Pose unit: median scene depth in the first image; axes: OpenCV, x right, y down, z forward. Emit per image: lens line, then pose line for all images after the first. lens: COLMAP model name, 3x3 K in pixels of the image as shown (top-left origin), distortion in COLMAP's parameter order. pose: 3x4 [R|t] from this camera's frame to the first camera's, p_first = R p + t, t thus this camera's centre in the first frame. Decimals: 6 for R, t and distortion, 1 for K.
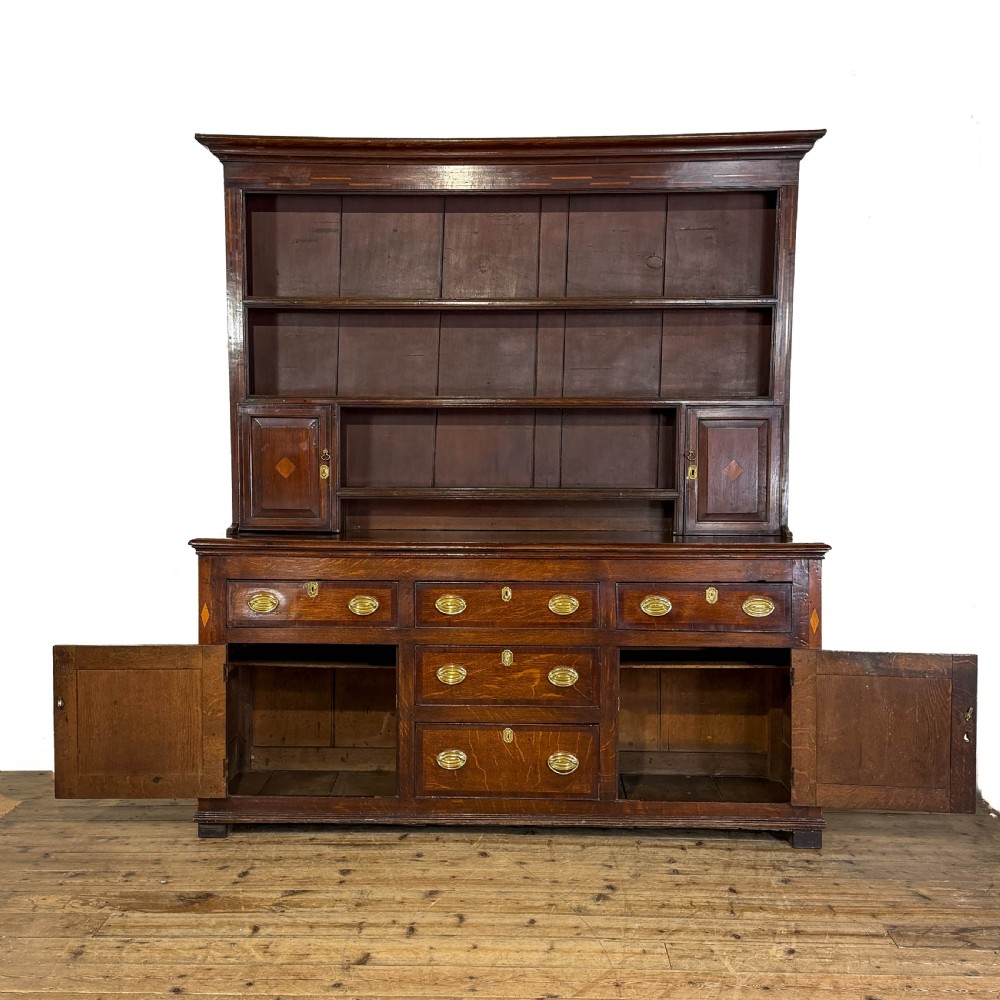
lens RADIAL K [[1264.5, 0, 498.3], [0, 1264.5, 504.5], [0, 0, 1]] dist [0.198436, -0.491437]
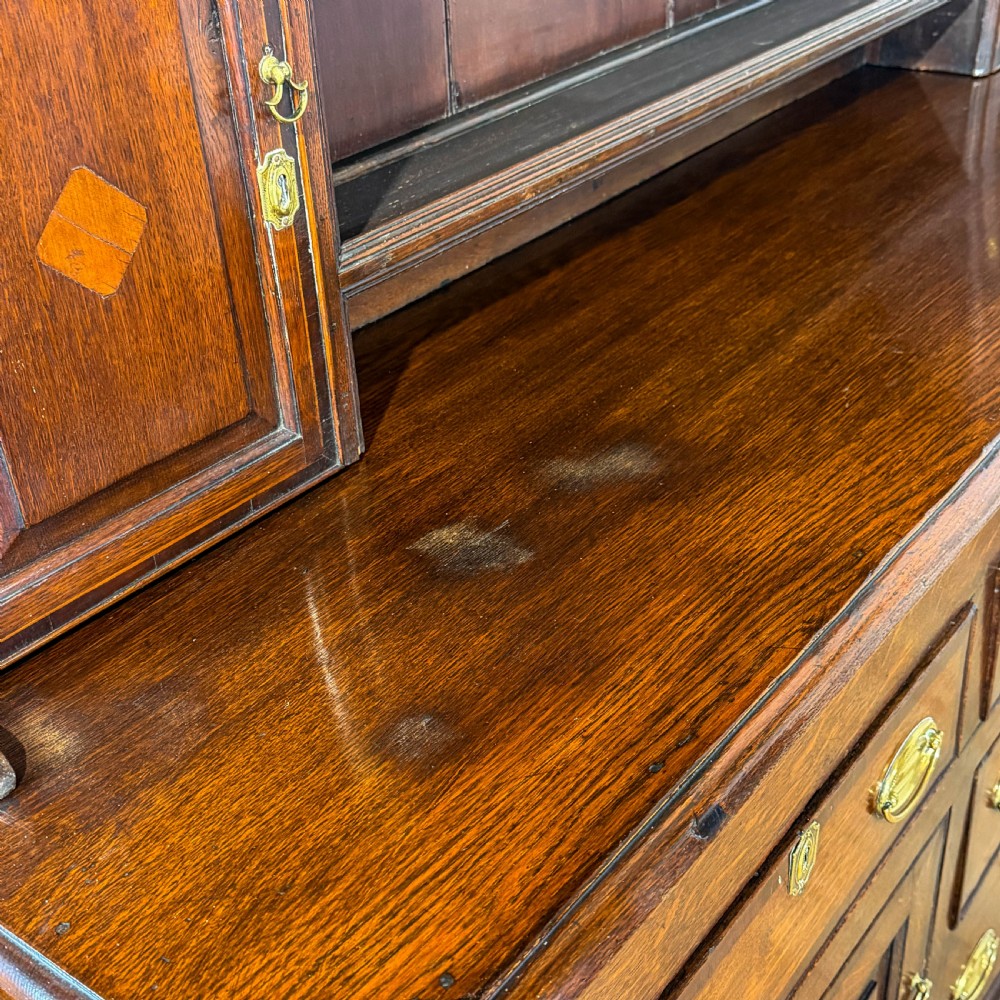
lens RADIAL K [[1264.5, 0, 498.3], [0, 1264.5, 504.5], [0, 0, 1]] dist [0.198436, -0.491437]
pose [[0.605205, -0.452472, 0.654978, -0.274944], [0.101740, 0.859981, 0.500082, -0.079791], [-0.789542, -0.236015, 0.566499, 0.934737]]
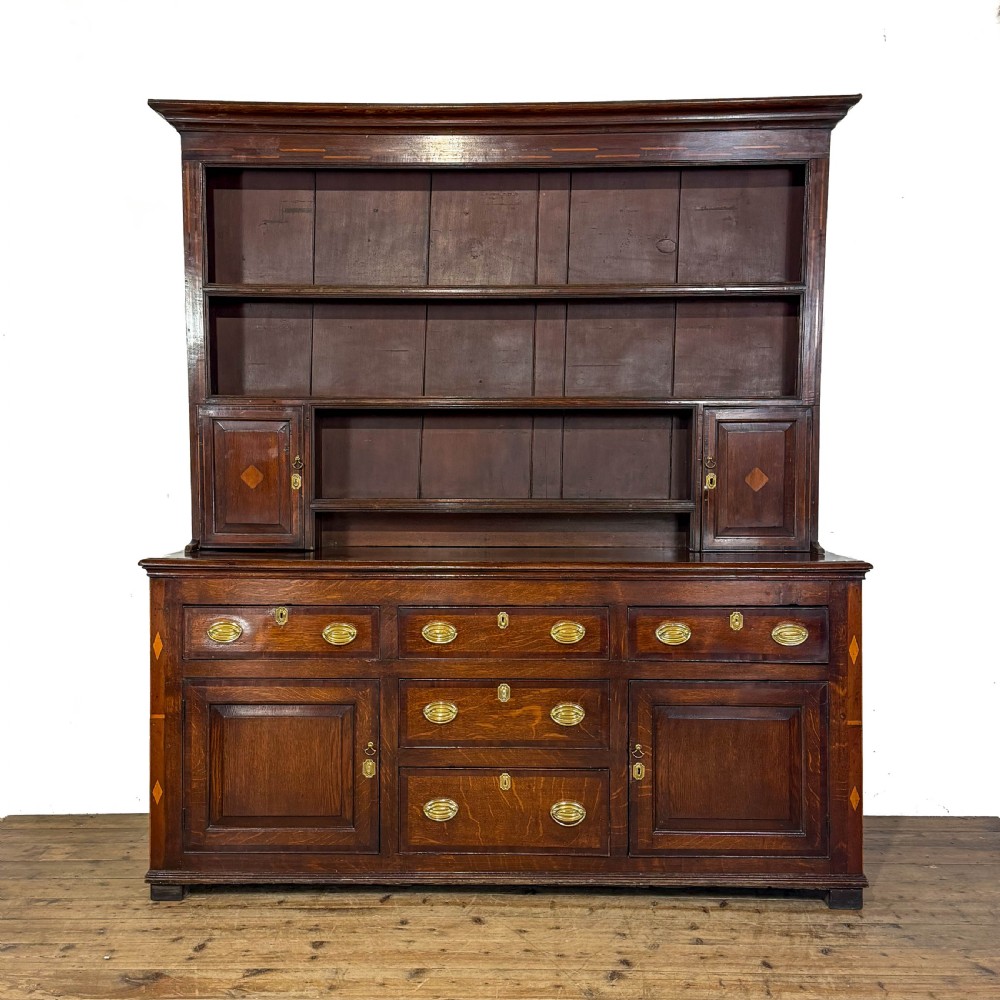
lens RADIAL K [[1264.5, 0, 498.3], [0, 1264.5, 504.5], [0, 0, 1]] dist [0.198436, -0.491437]
pose [[0.999944, -0.002619, 0.010253, -0.005496], [0.002702, 0.999963, -0.008121, -0.002318], [-0.010231, 0.008148, 0.999914, 0.120329]]
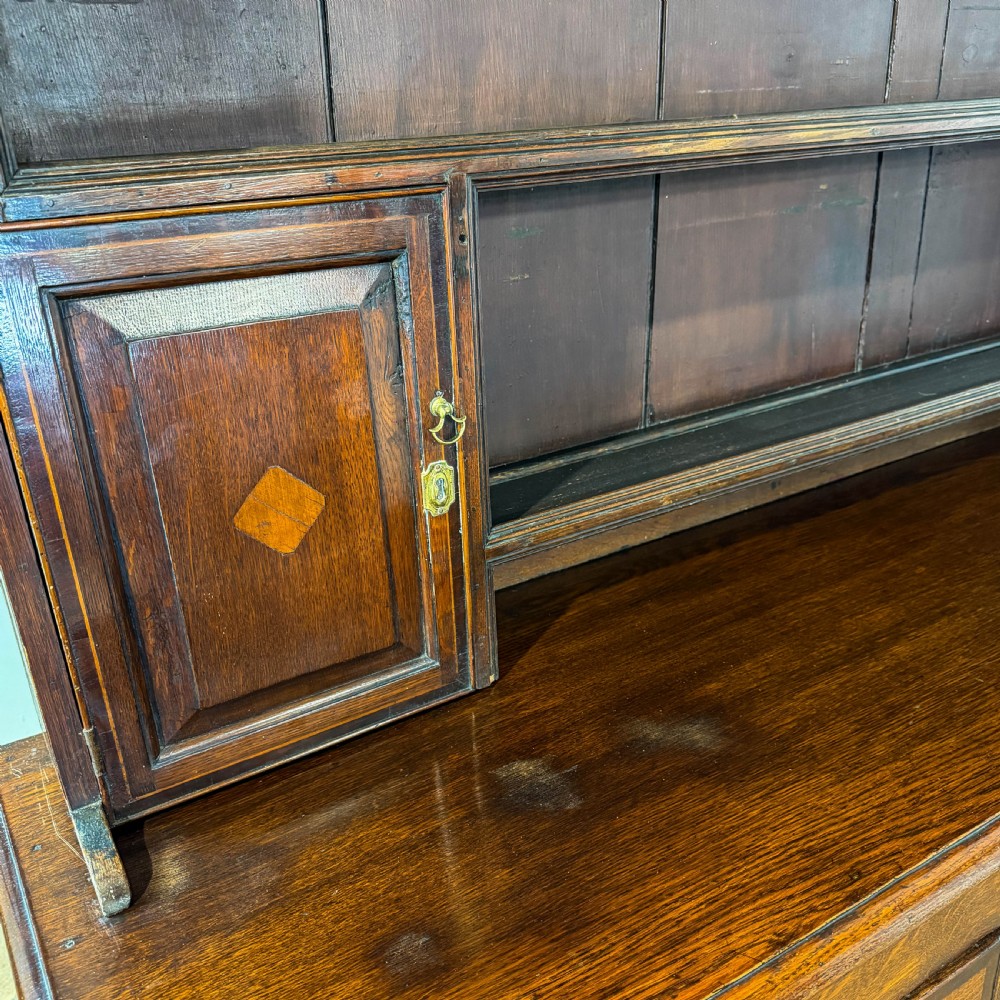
lens RADIAL K [[935.7, 0, 502.4], [0, 935.7, 520.4], [0, 0, 1]] dist [0.151732, -0.313290]
pose [[0.837532, -0.251994, 0.484808, -0.231151], [0.078748, 0.933704, 0.349279, -0.087139], [-0.540683, -0.254355, 0.801851, 0.918875]]
